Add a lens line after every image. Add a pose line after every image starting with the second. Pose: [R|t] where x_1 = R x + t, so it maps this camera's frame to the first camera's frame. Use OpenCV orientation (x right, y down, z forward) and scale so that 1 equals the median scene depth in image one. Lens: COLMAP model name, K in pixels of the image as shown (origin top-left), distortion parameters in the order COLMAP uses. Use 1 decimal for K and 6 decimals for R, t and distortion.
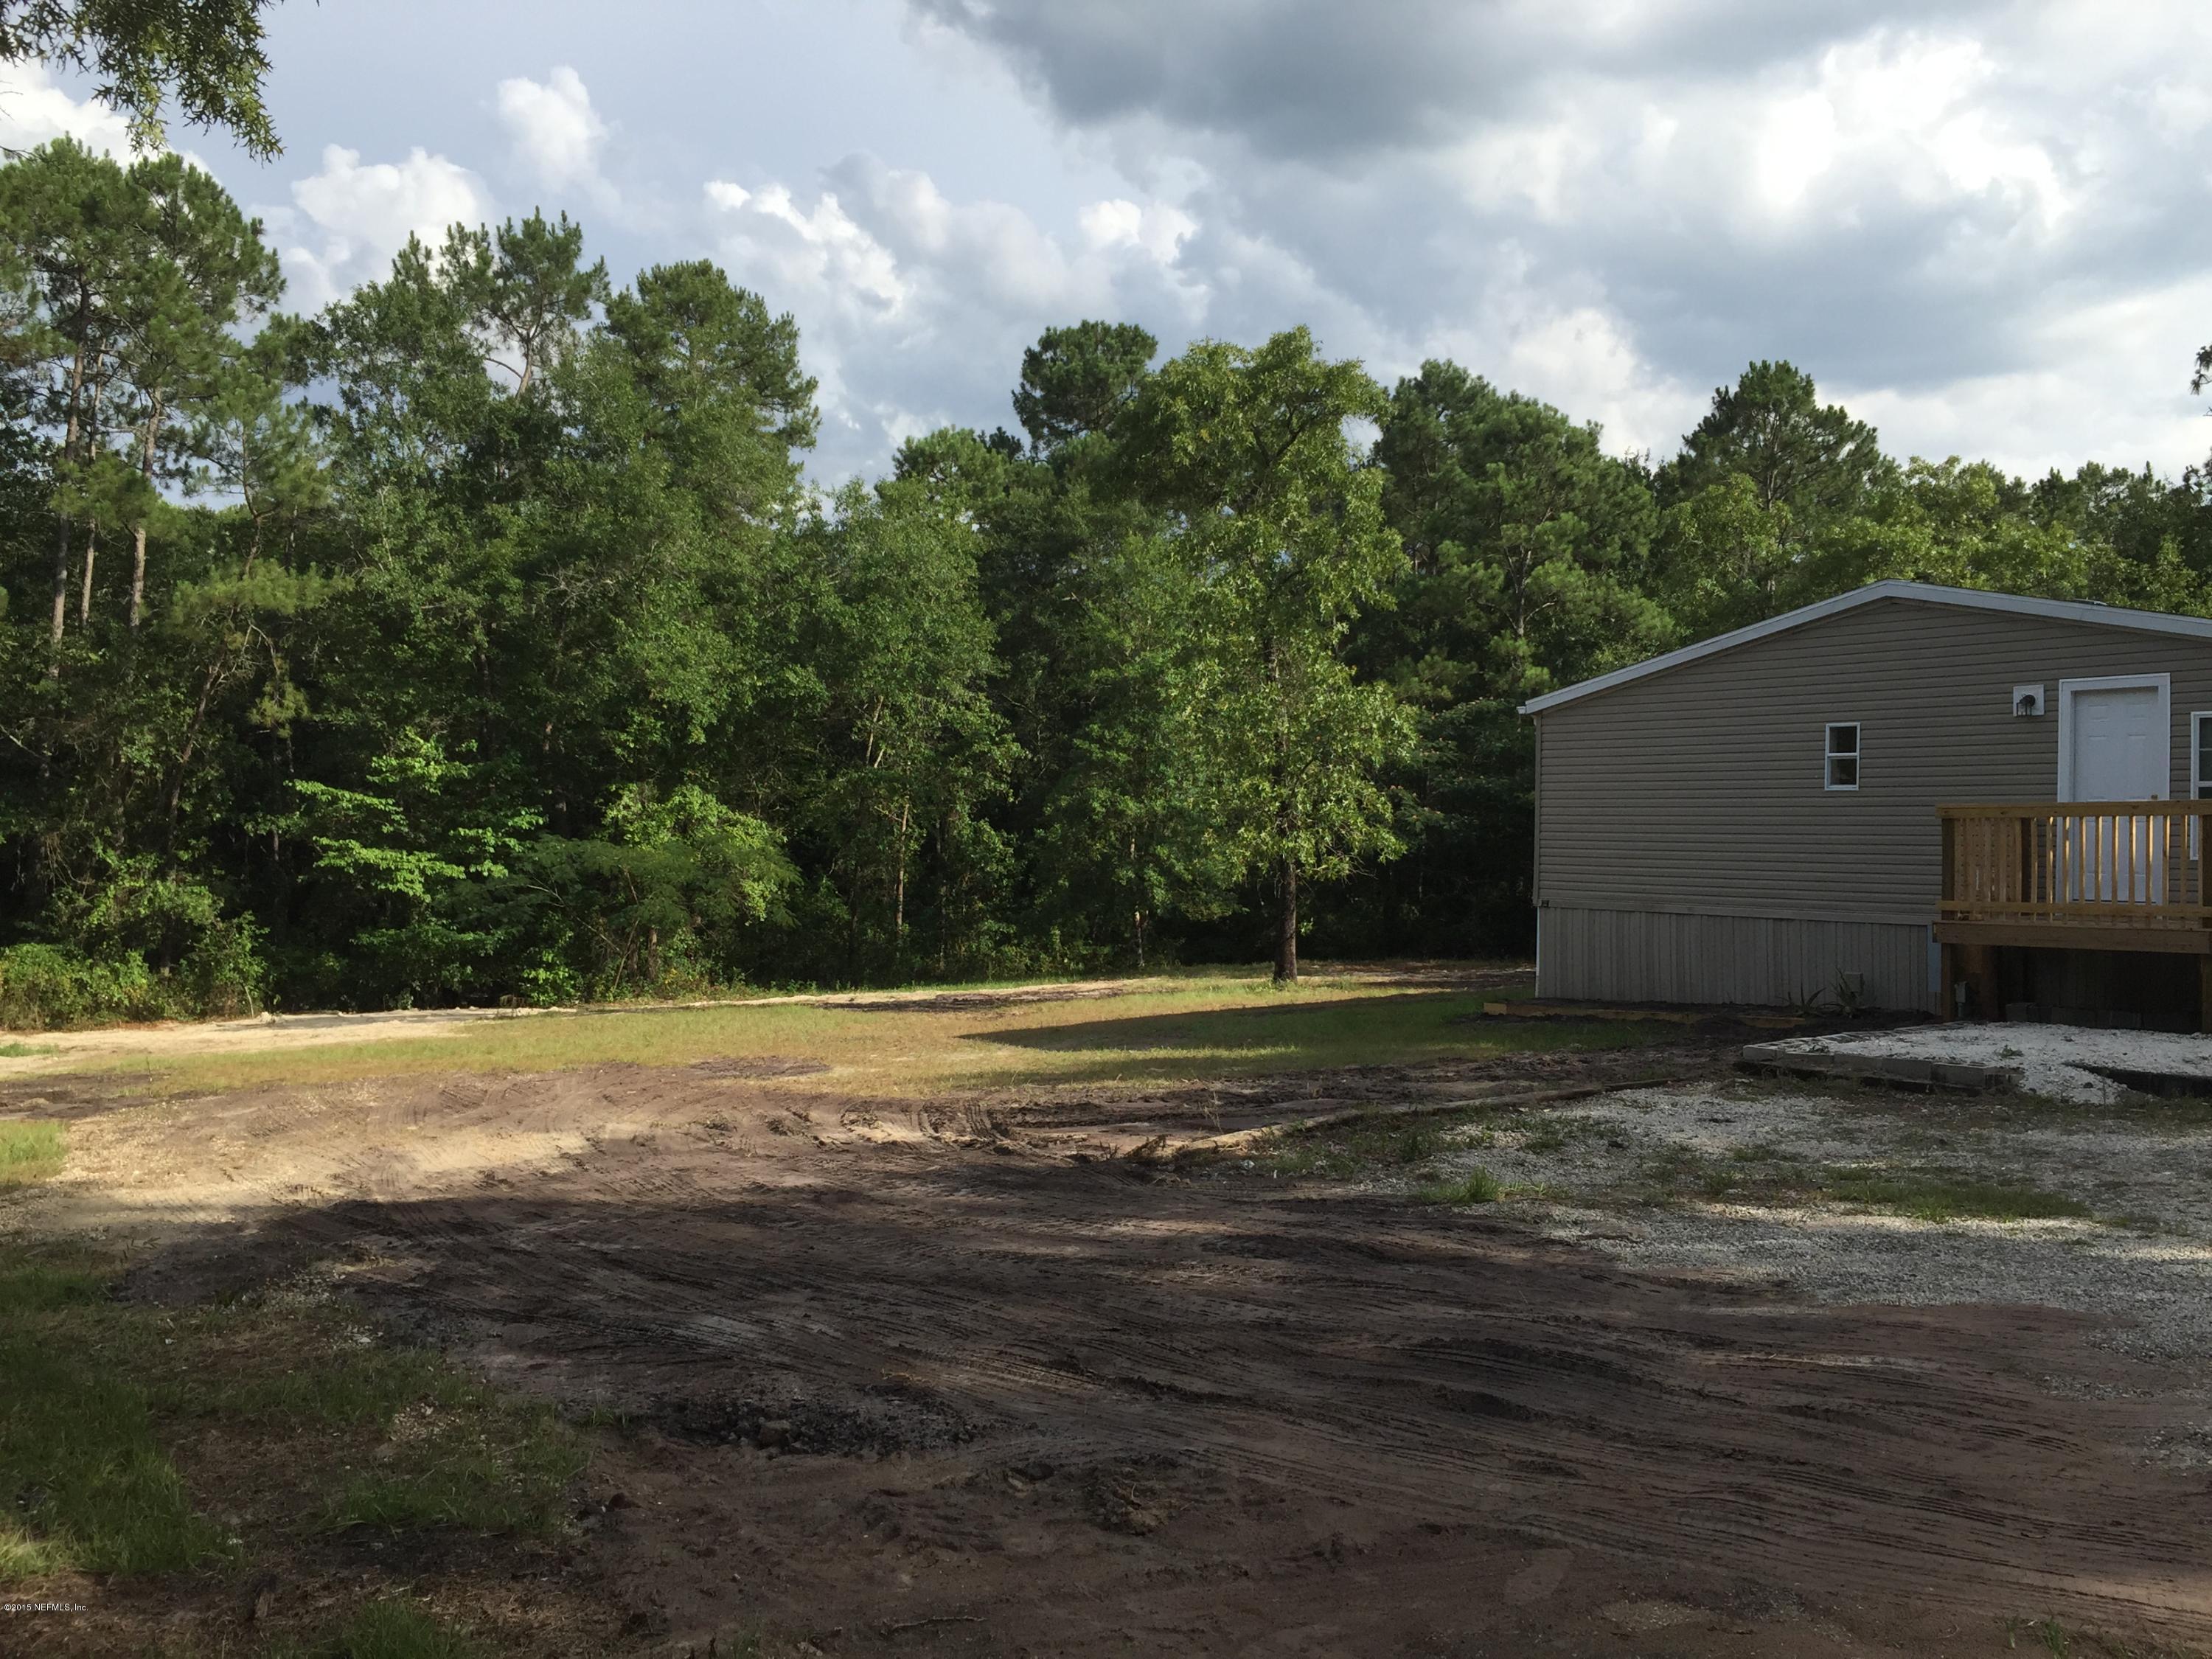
lens RADIAL K [[1891.4, 0, 1108.1], [0, 1891.4, 826.0], [0, 0, 1]] dist [0.079560, -0.099986]
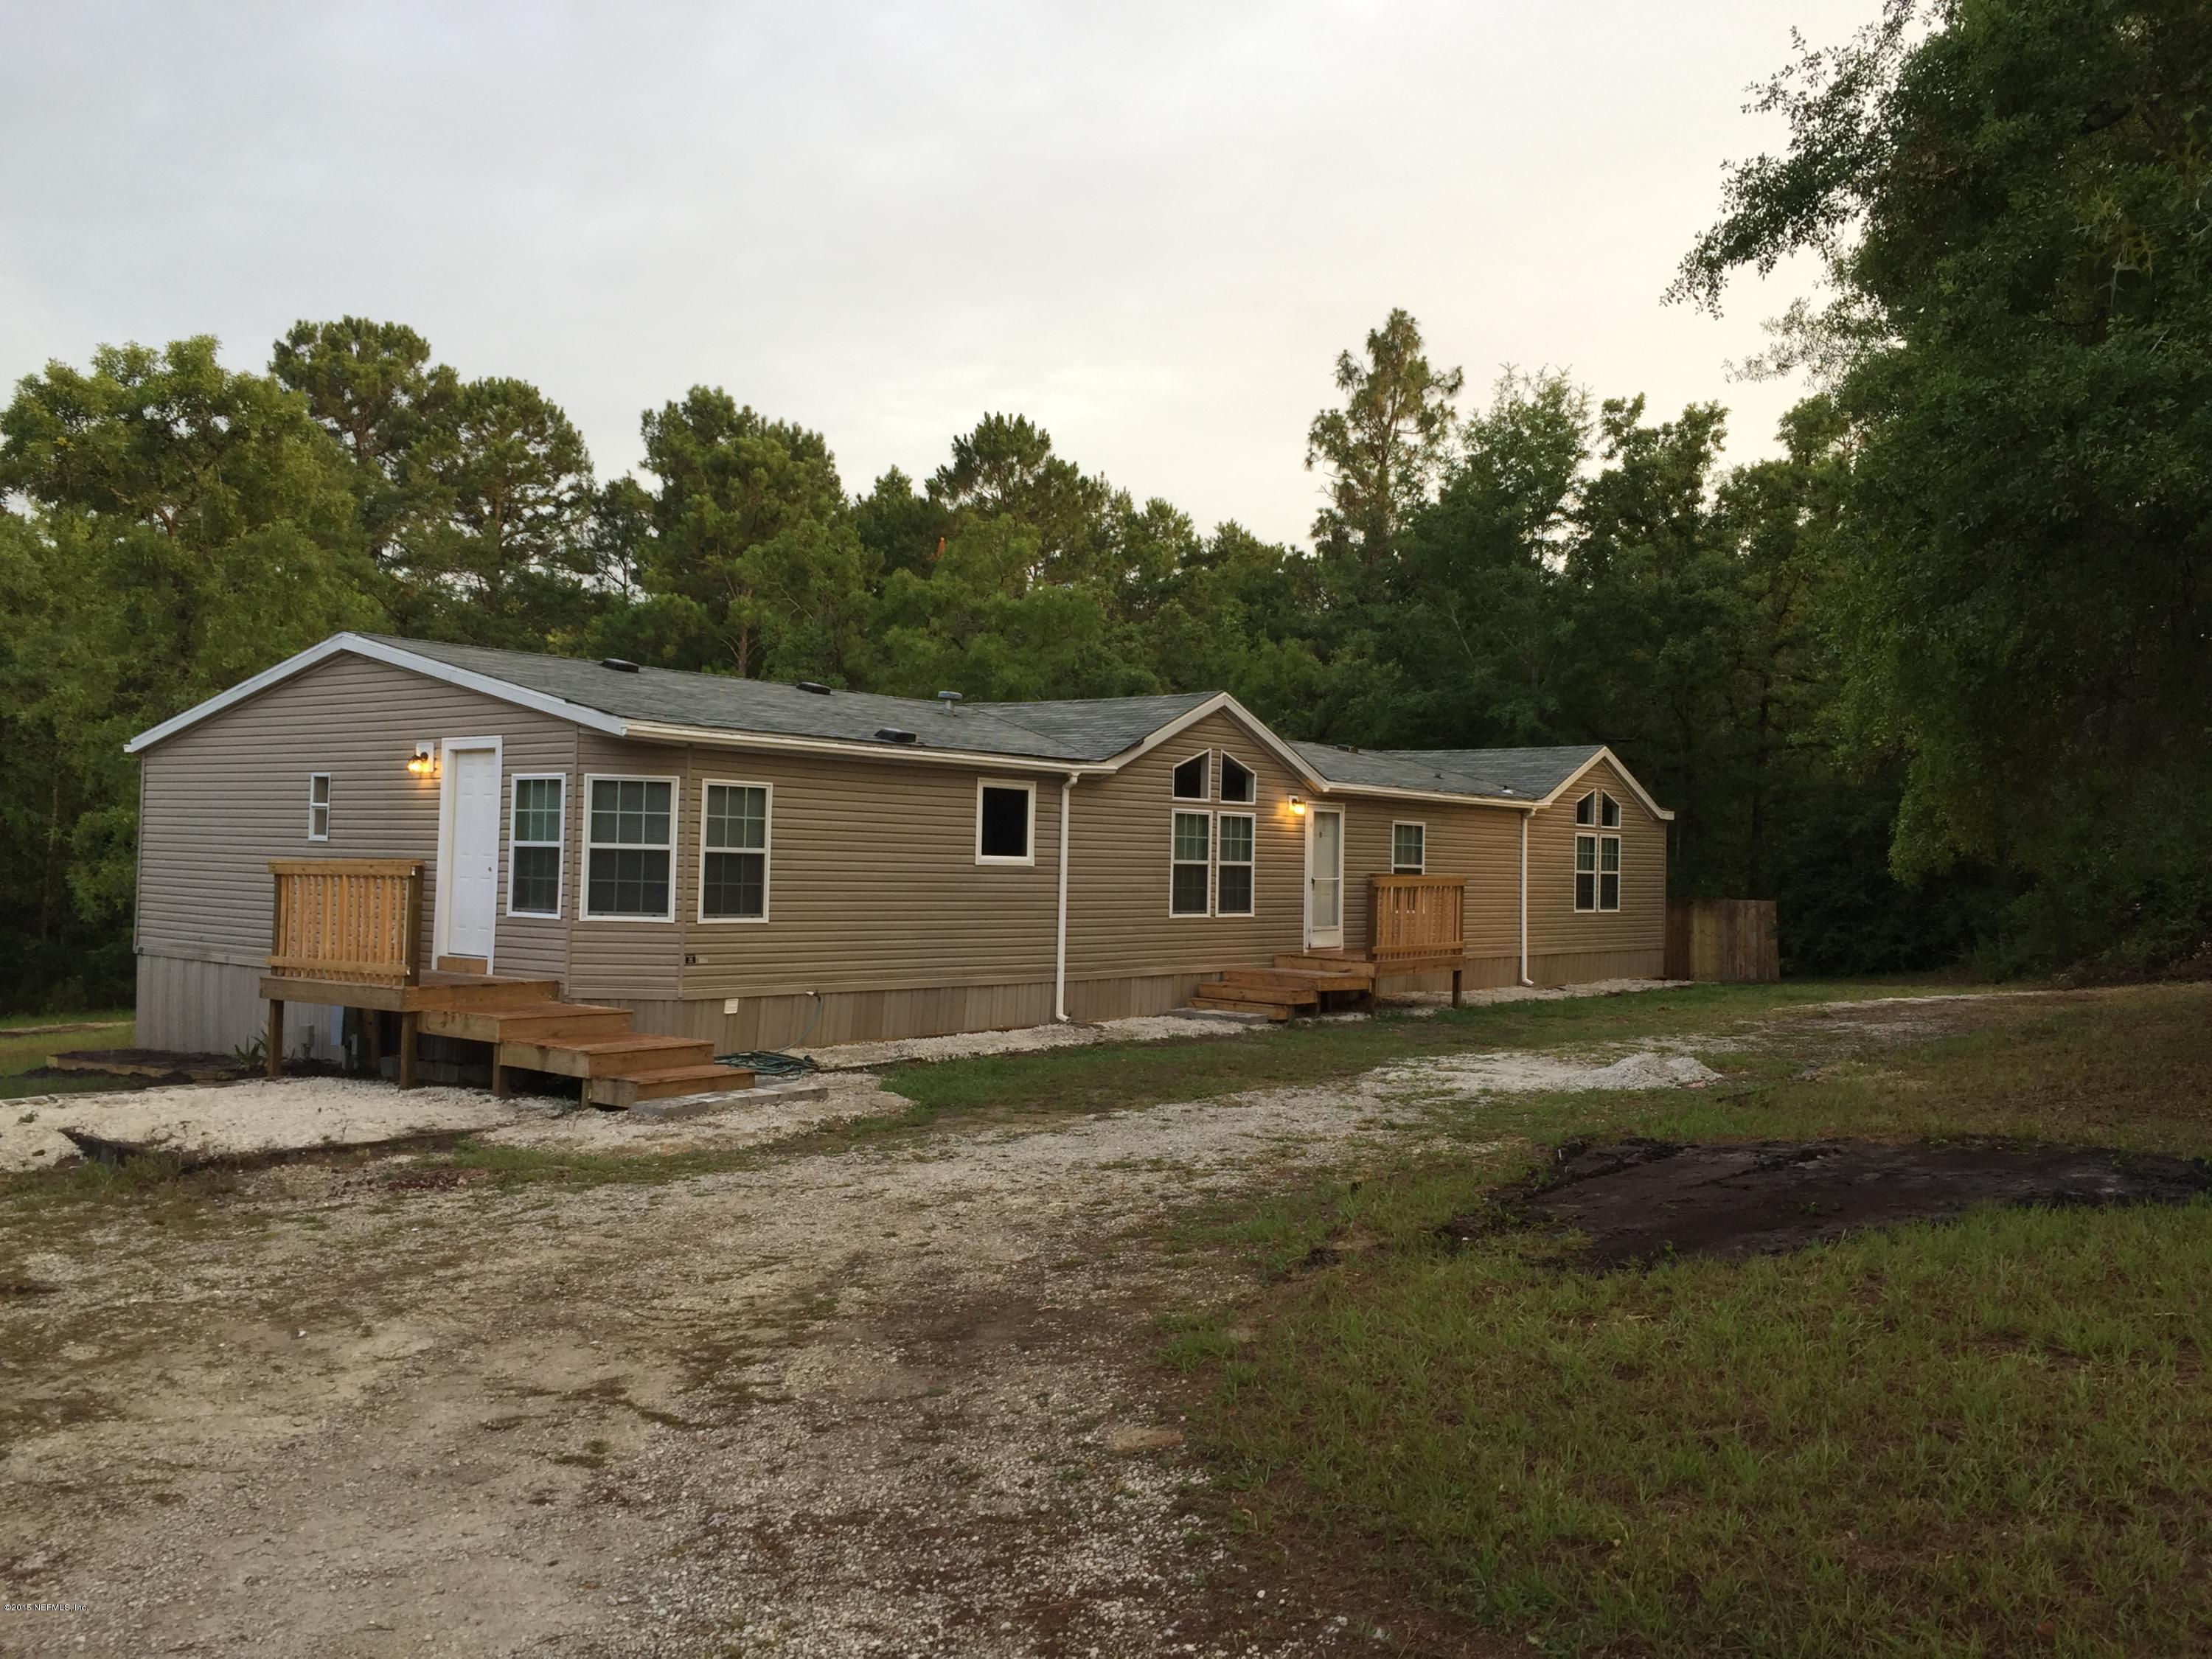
lens RADIAL K [[1891.4, 0, 1108.1], [0, 1891.4, 826.0], [0, 0, 1]] dist [0.079560, -0.099986]
pose [[0.974143, 0.017482, 0.225254, 0.228478], [-0.015149, 0.999812, -0.012080, -0.008361], [-0.225423, 0.008355, 0.974225, -0.026535]]
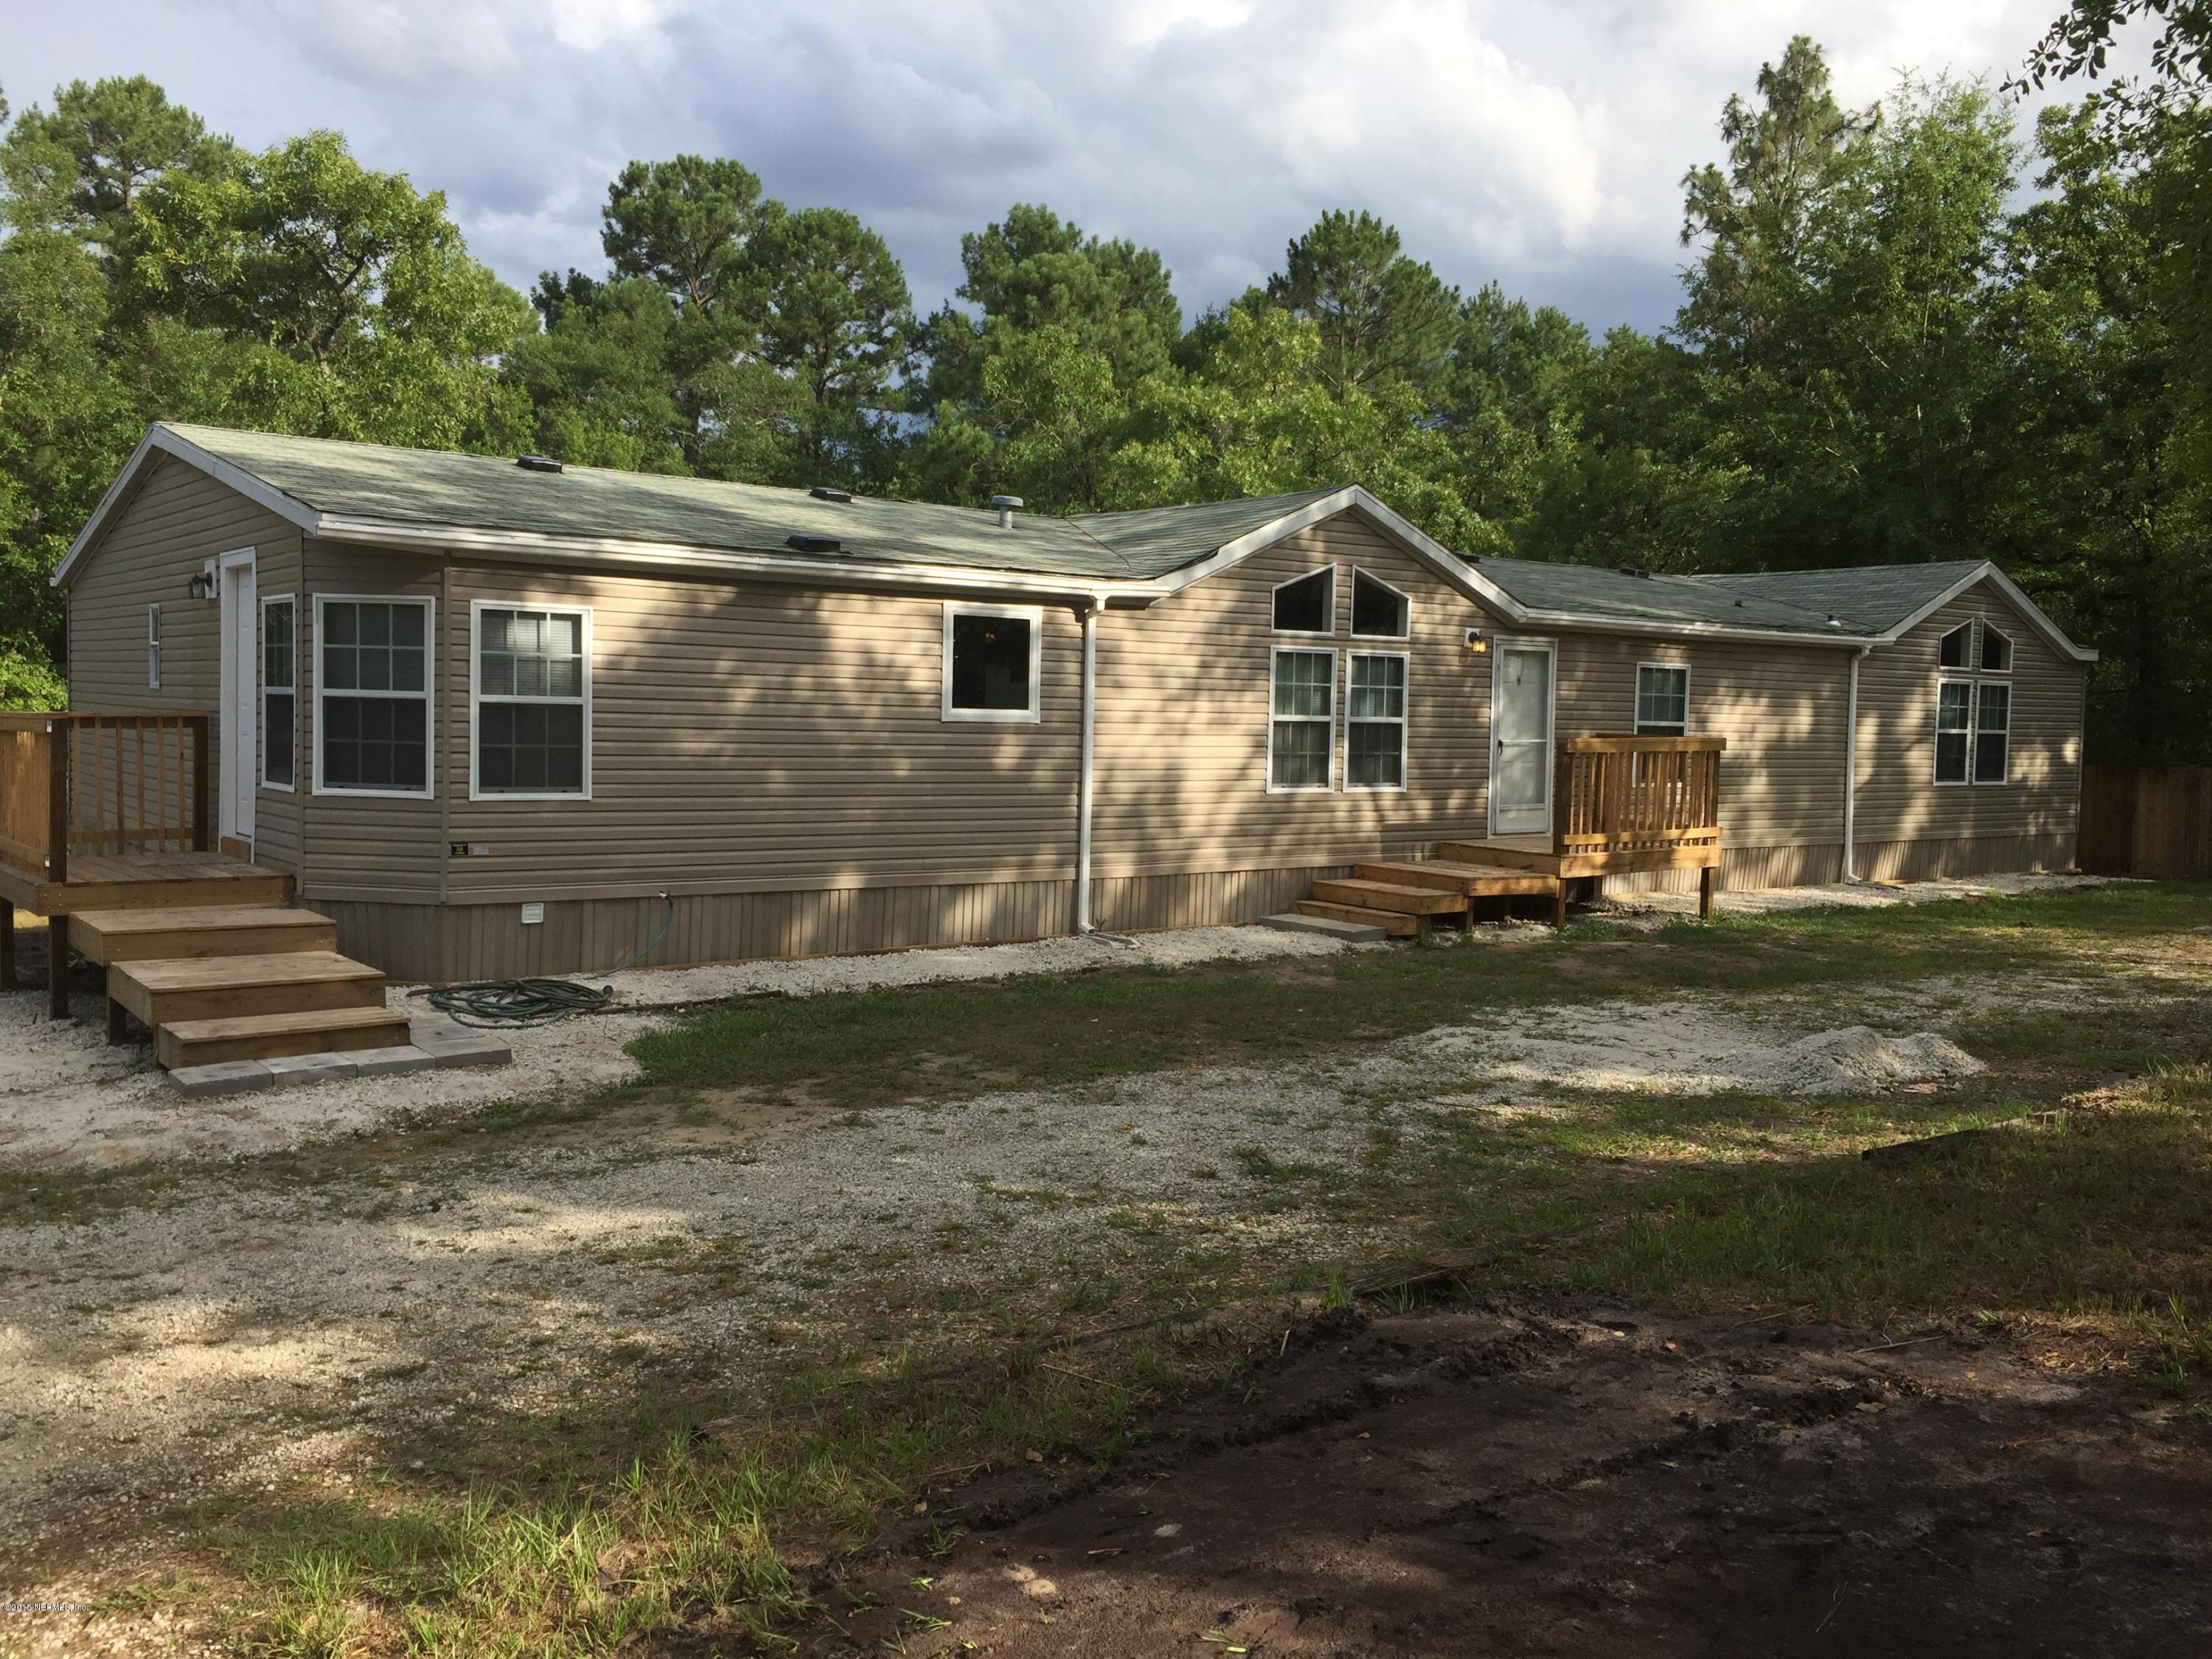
lens RADIAL K [[1897.3, 0, 1105.2], [0, 1897.3, 823.0], [0, 0, 1]] dist [0.086607, -0.128426]
pose [[0.999850, 0.015008, -0.008672, 0.322818], [-0.014413, 0.997779, 0.065031, -0.008352], [0.009628, -0.064897, 0.997846, 0.077971]]
